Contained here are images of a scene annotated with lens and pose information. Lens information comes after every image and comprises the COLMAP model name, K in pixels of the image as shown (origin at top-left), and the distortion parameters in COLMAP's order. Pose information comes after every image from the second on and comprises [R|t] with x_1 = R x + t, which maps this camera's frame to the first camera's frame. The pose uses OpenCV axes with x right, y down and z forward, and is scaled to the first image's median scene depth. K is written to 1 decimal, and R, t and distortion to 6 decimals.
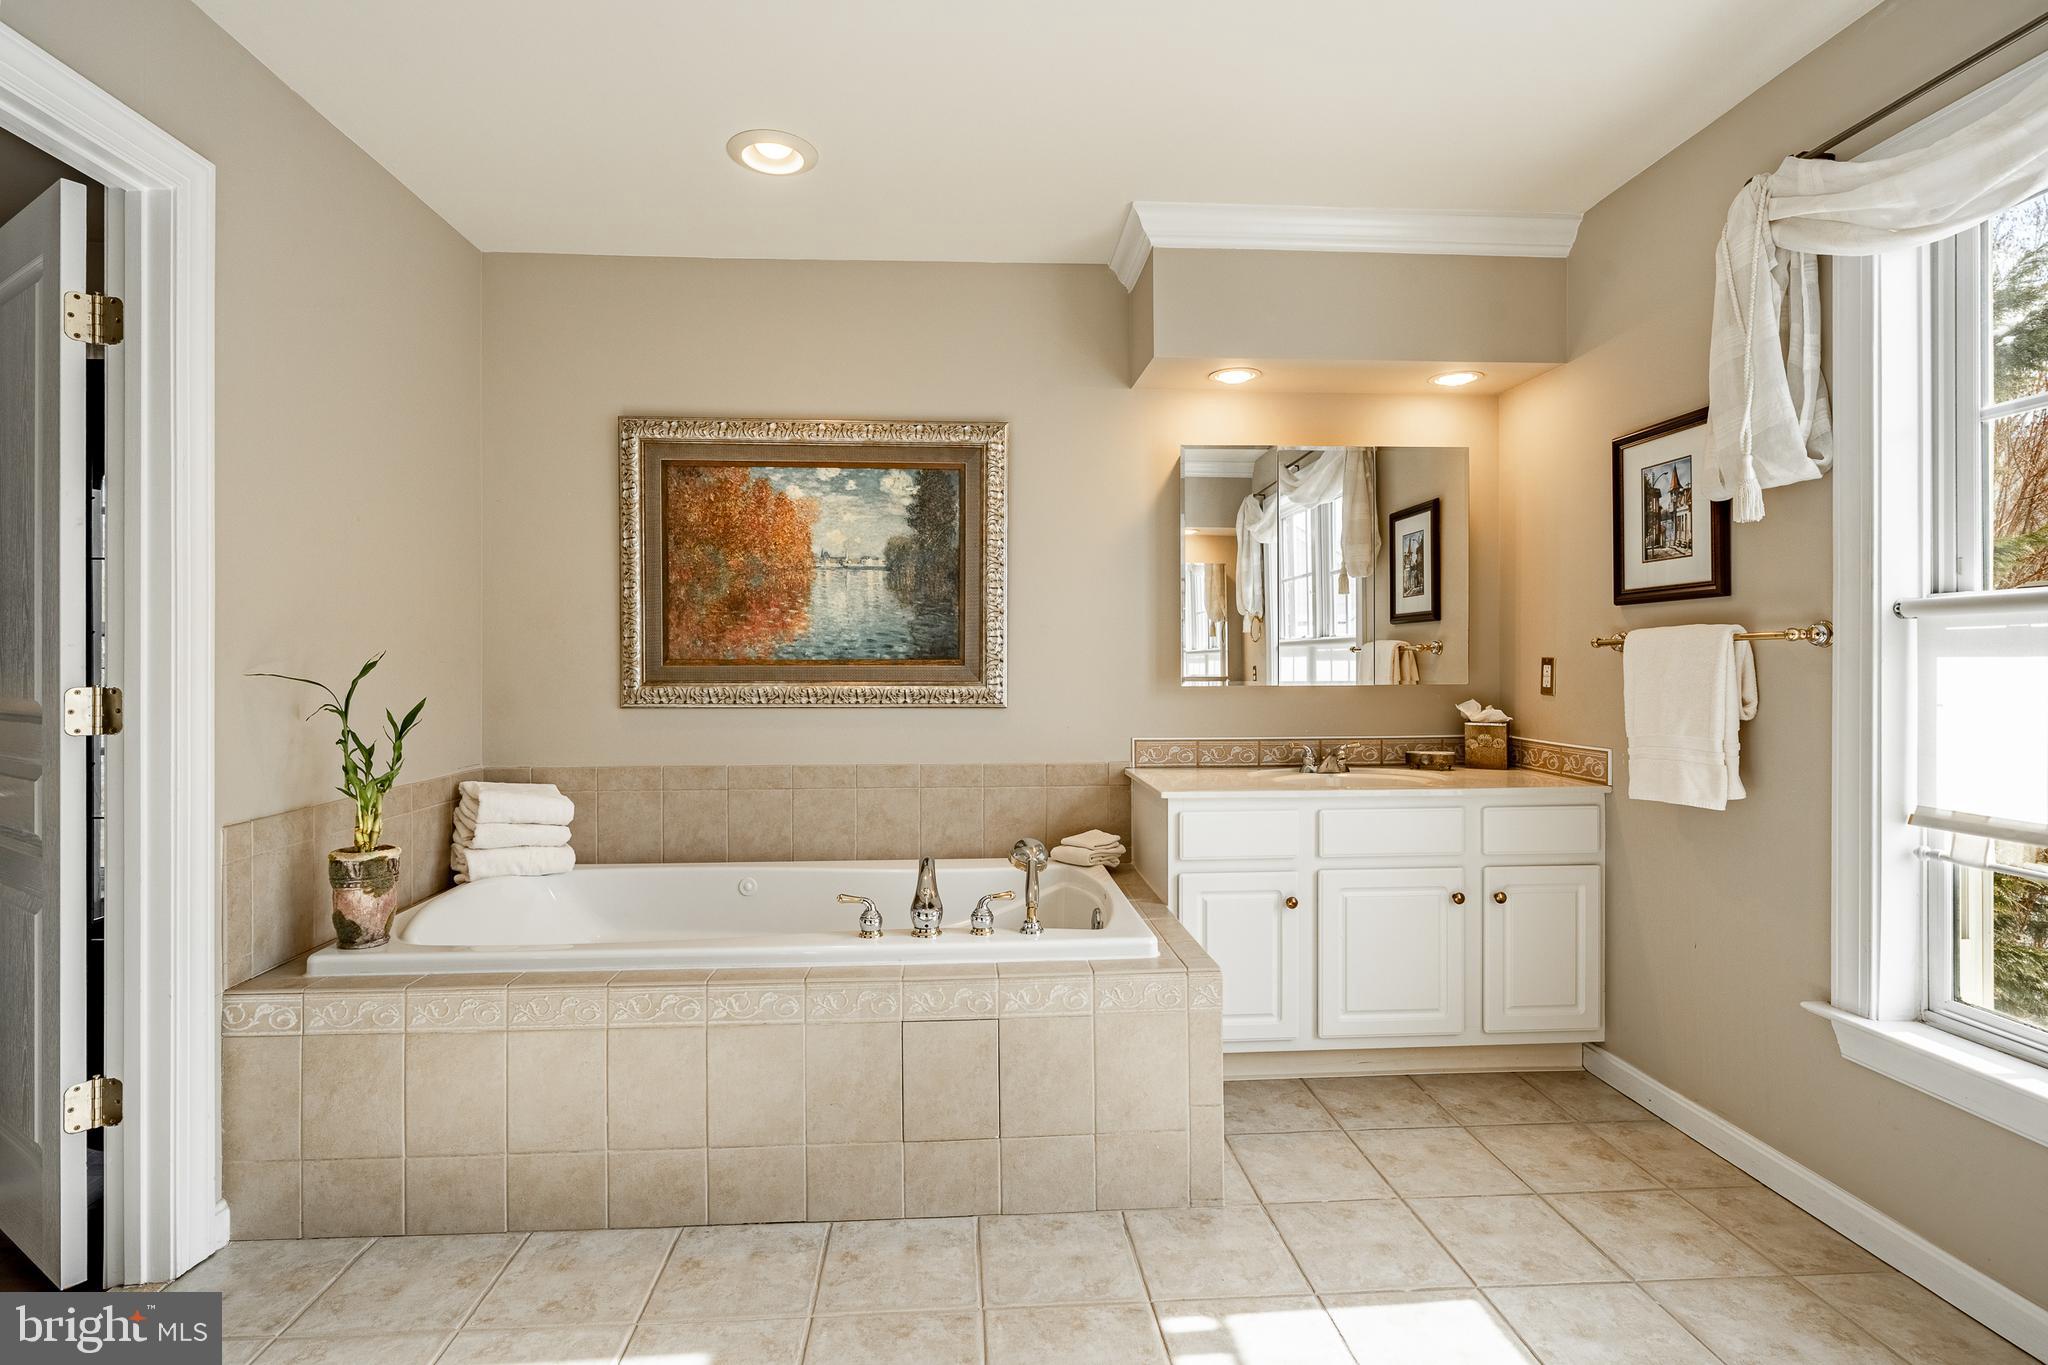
lens RADIAL K [[987.3, 0, 978.2], [0, 987.3, 659.8], [0, 0, 1]] dist [0.000207, 0.000125]
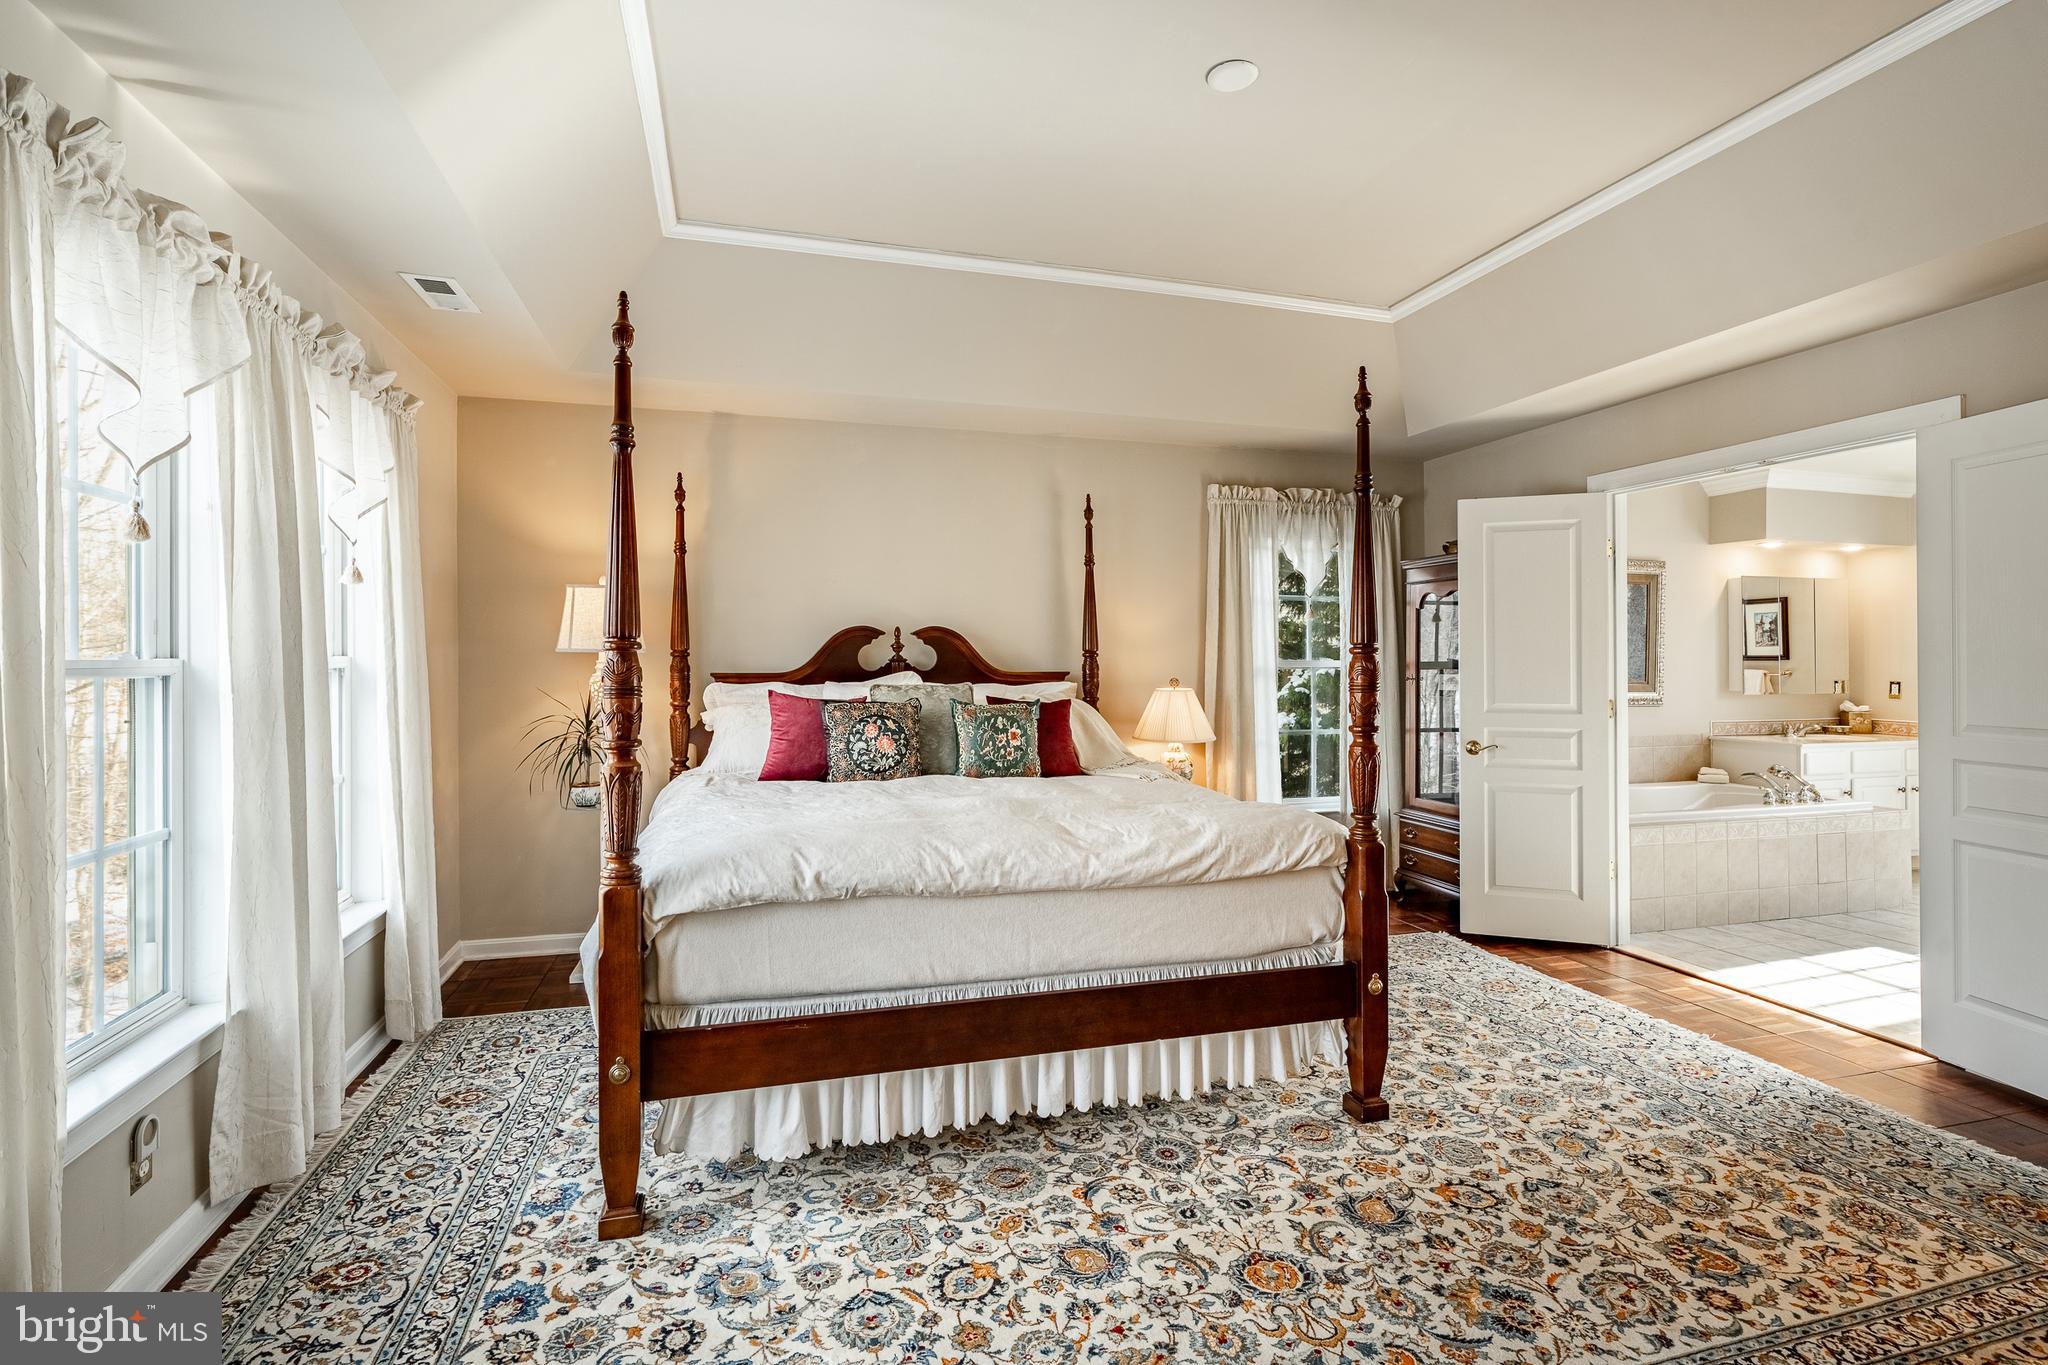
lens RADIAL K [[953.1, 0, 984.8], [0, 953.1, 662.8], [0, 0, 1]] dist [-0.000744, 0.000606]
pose [[0.978843, 0.000576, 0.204610, -1.949532], [-0.000579, 1.000000, -0.000046, -0.044490], [-0.204610, -0.000073, 0.978844, -0.676248]]
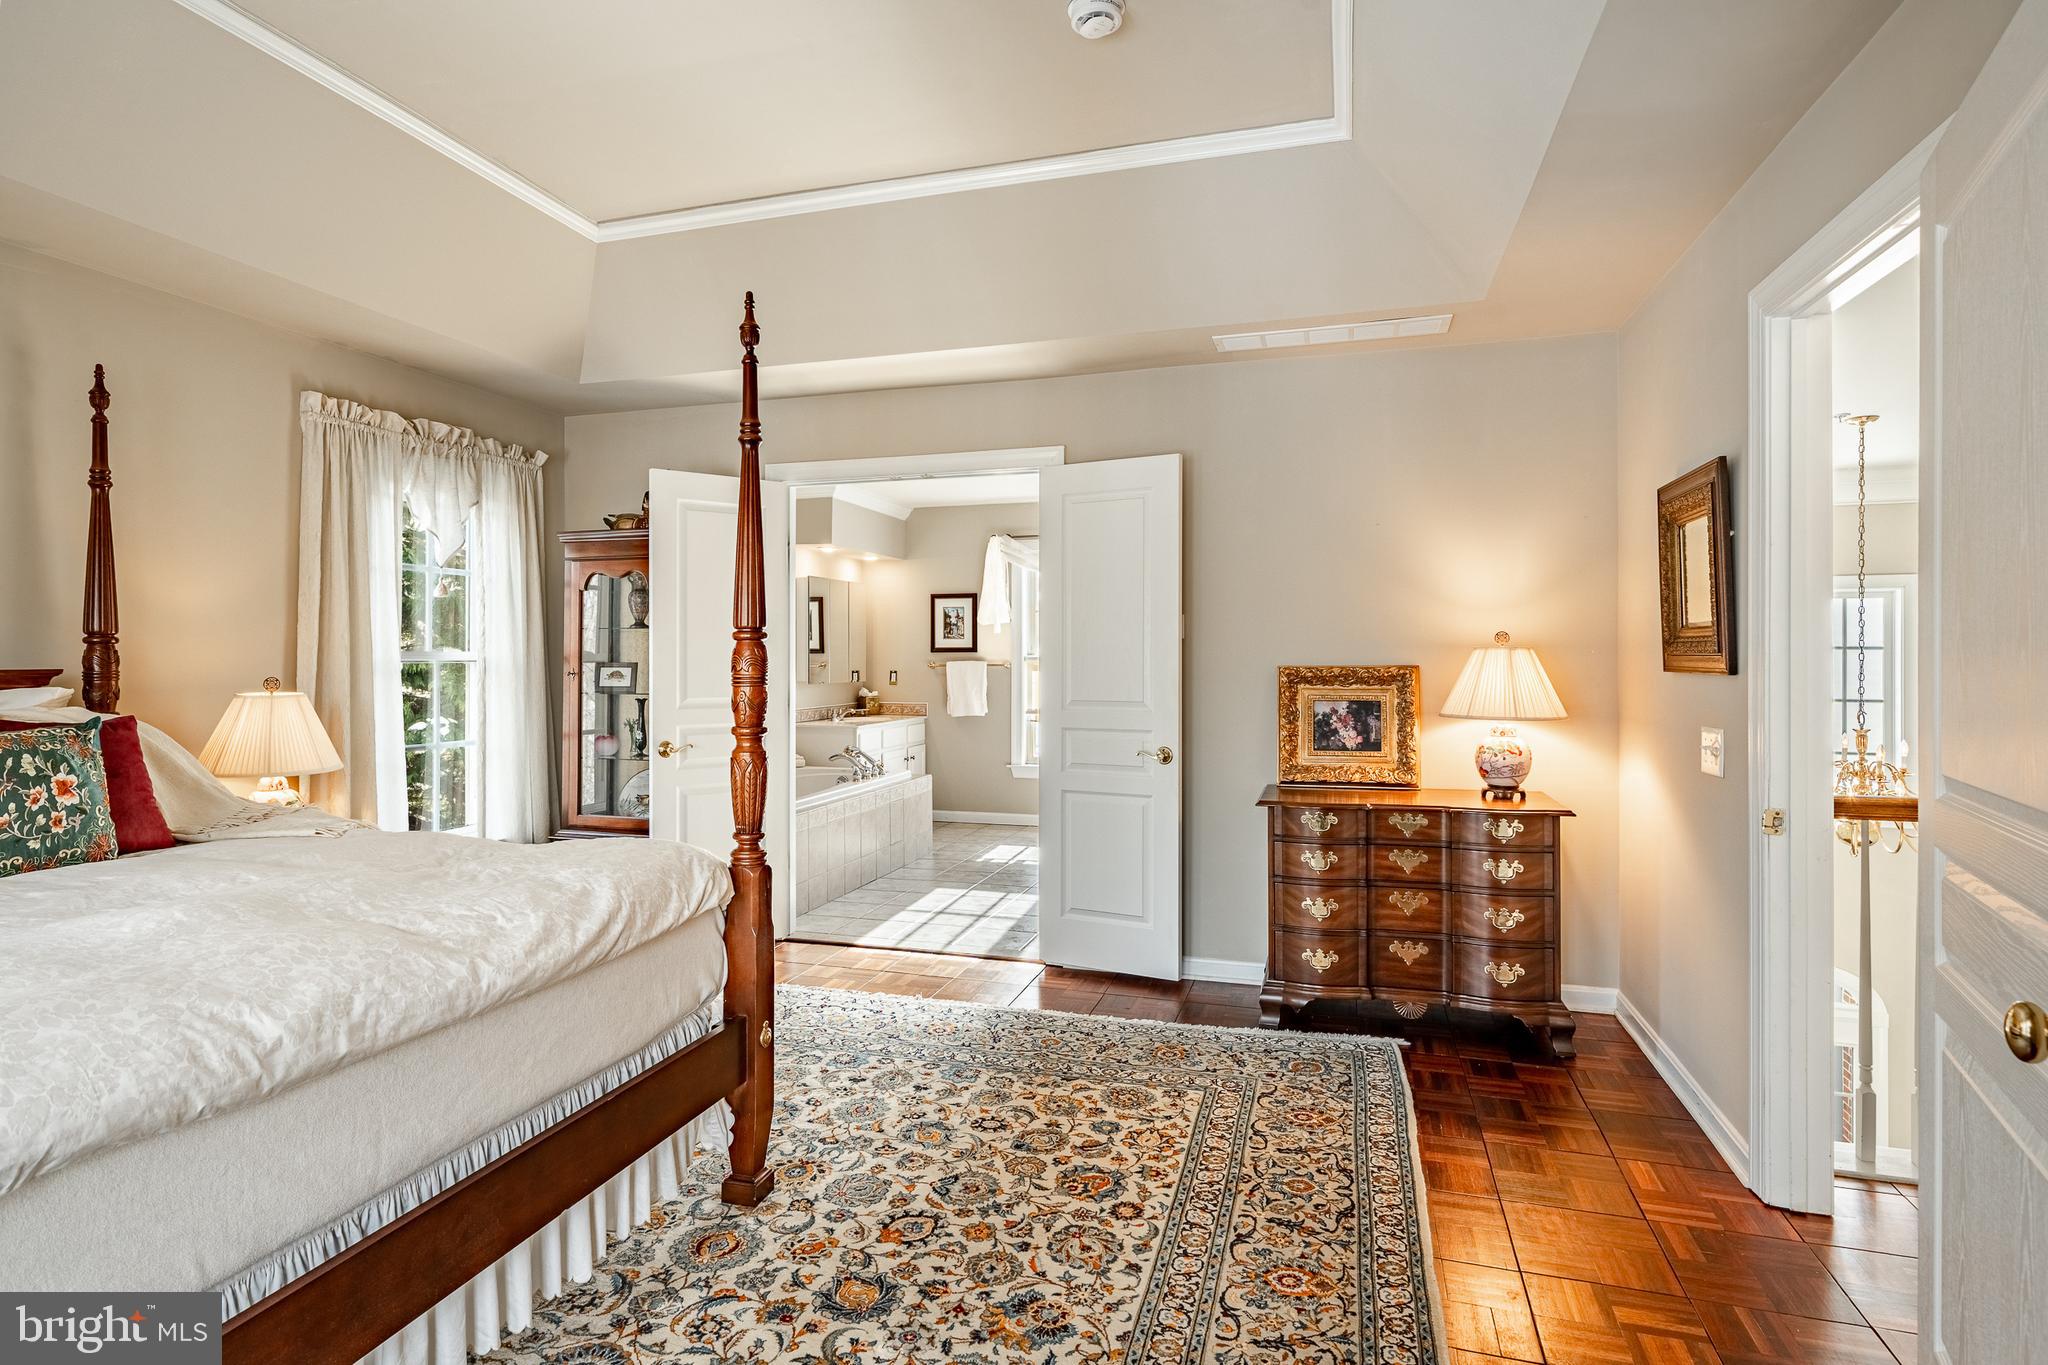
lens RADIAL K [[1077.1, 0, 1018.2], [0, 1077.1, 658.2], [0, 0, 1]] dist [0.001308, -0.000660]
pose [[0.342218, -0.000804, 0.939620, -2.163230], [0.002390, 0.999997, -0.000015, -0.037158], [-0.939618, 0.002251, 0.342218, -0.304238]]
